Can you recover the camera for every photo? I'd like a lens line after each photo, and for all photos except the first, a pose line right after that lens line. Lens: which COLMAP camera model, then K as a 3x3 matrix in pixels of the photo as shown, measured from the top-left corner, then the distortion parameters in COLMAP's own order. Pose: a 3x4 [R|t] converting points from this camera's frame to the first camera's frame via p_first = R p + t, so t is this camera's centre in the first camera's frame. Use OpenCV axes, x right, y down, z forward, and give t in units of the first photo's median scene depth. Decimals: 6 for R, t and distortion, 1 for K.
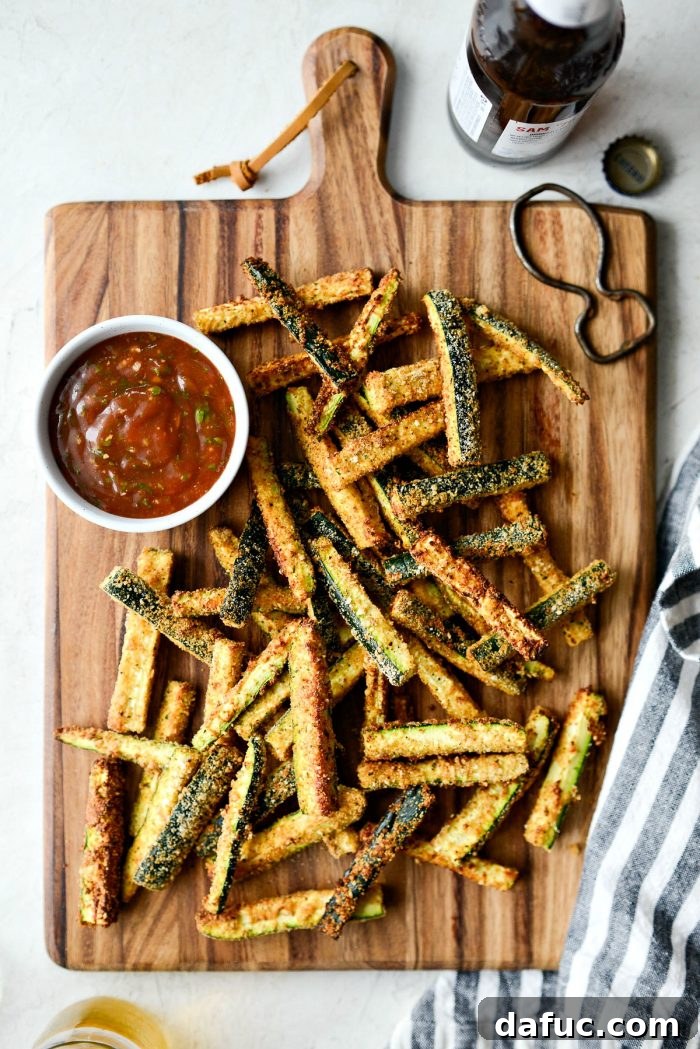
lens RADIAL K [[1755.5, 0, 357.4], [0, 1755.5, 525.0], [0, 0, 1]] dist [-0.082827, 0.000000]
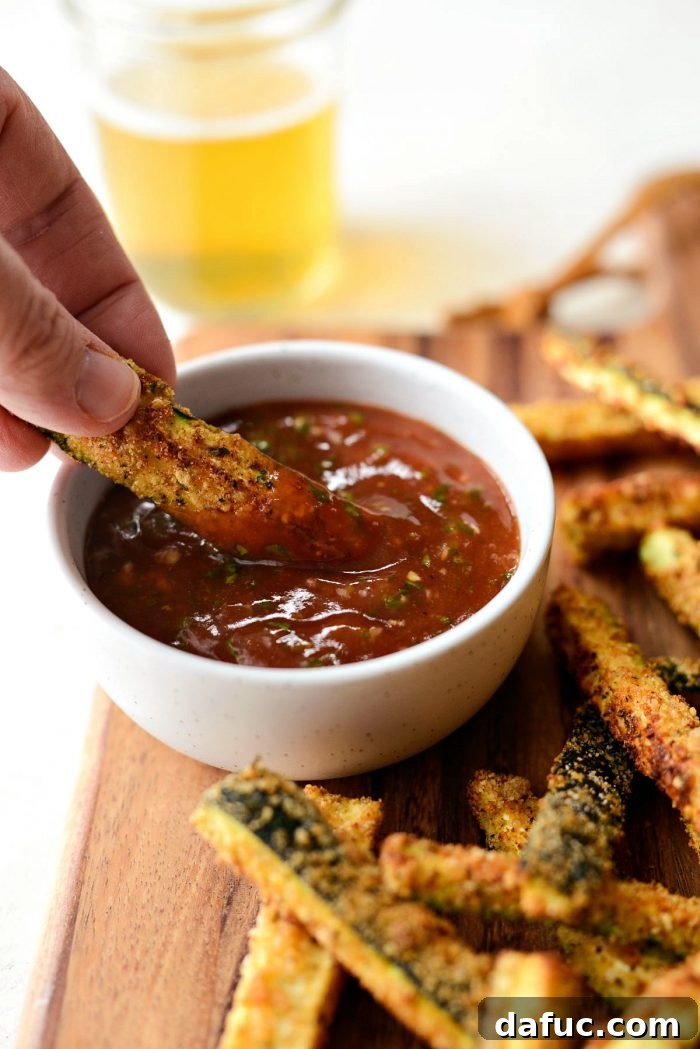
lens RADIAL K [[1755.5, 0, 346.2], [0, 1755.5, 525.4], [0, 0, 1]] dist [-0.082827, 0.000000]
pose [[0.997900, 0.013151, -0.063424, -0.089434], [-0.055321, 0.682359, -0.728921, 0.260213], [0.033691, 0.730899, 0.681654, 0.687860]]
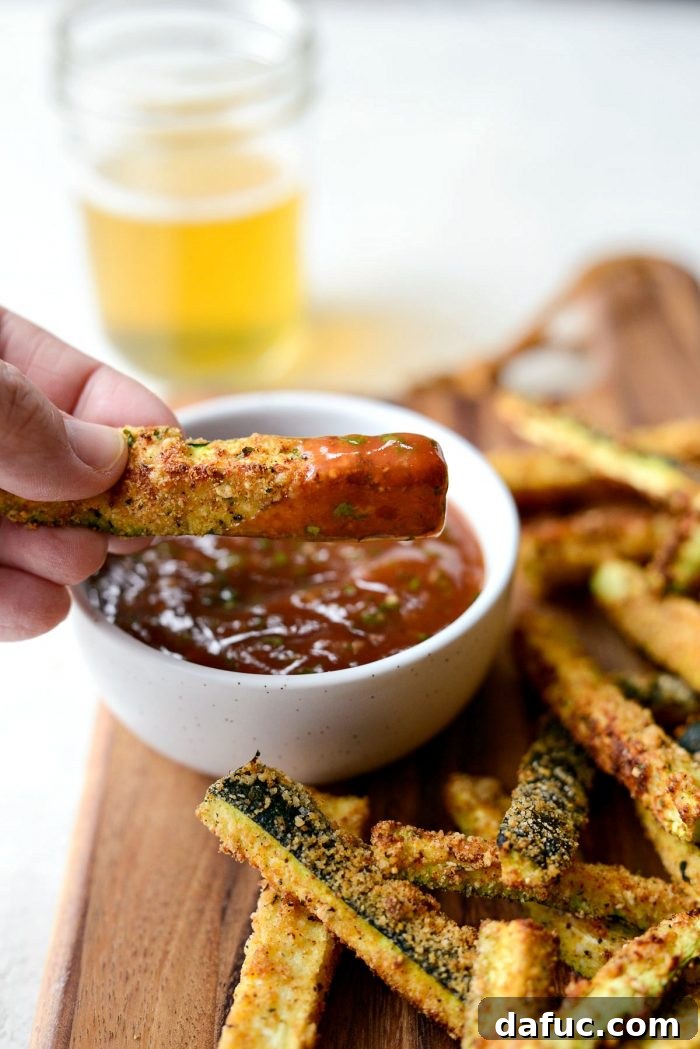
lens RADIAL K [[1755.5, 0, 346.9], [0, 1755.5, 522.5], [0, 0, 1]] dist [-0.082827, 0.000000]
pose [[0.999699, -0.001512, -0.024507, -0.099841], [-0.018109, 0.628616, -0.777505, 0.307475], [0.016581, 0.777714, 0.628399, 0.677625]]
